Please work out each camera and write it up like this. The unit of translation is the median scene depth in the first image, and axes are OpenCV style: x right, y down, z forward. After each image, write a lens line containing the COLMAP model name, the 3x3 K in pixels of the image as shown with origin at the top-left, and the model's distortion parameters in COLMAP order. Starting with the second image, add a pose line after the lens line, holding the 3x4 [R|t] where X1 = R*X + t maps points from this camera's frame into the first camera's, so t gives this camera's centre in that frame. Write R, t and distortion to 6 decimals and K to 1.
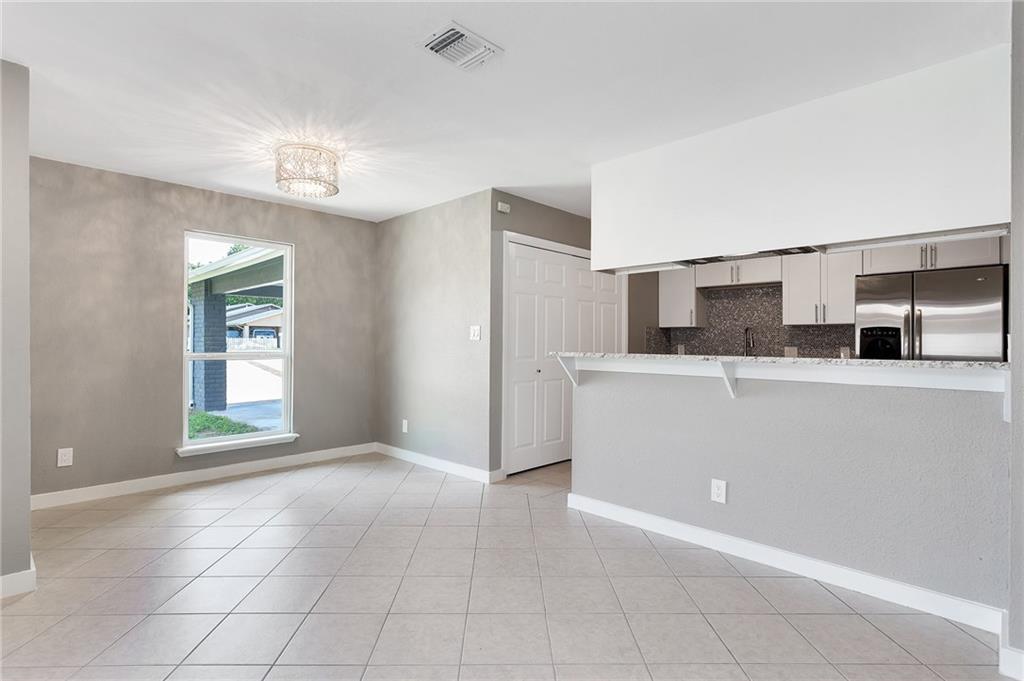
lens RADIAL K [[499.6, 0, 517.0], [0, 499.6, 340.7], [0, 0, 1]] dist [-0.002159, -0.000207]
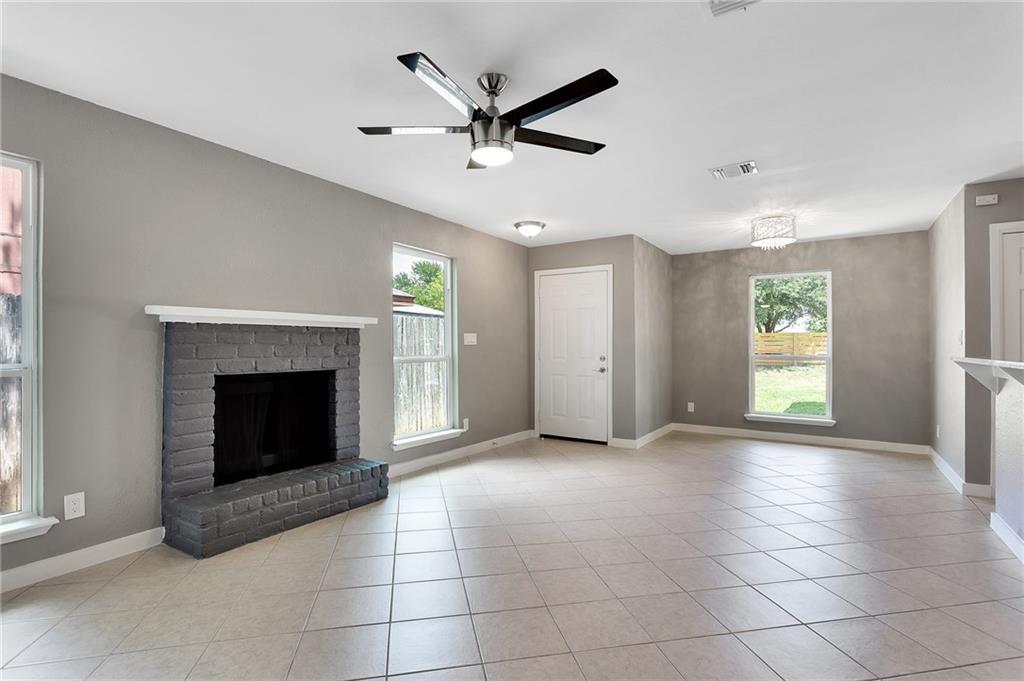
lens RADIAL K [[499.6, 0, 517.0], [0, 499.6, 340.7], [0, 0, 1]] dist [-0.002159, -0.000207]
pose [[0.195862, -0.013819, -0.980534, 0.738999], [0.002913, 0.999904, -0.013510, 0.001954], [0.980627, -0.000211, 0.195883, -0.026642]]
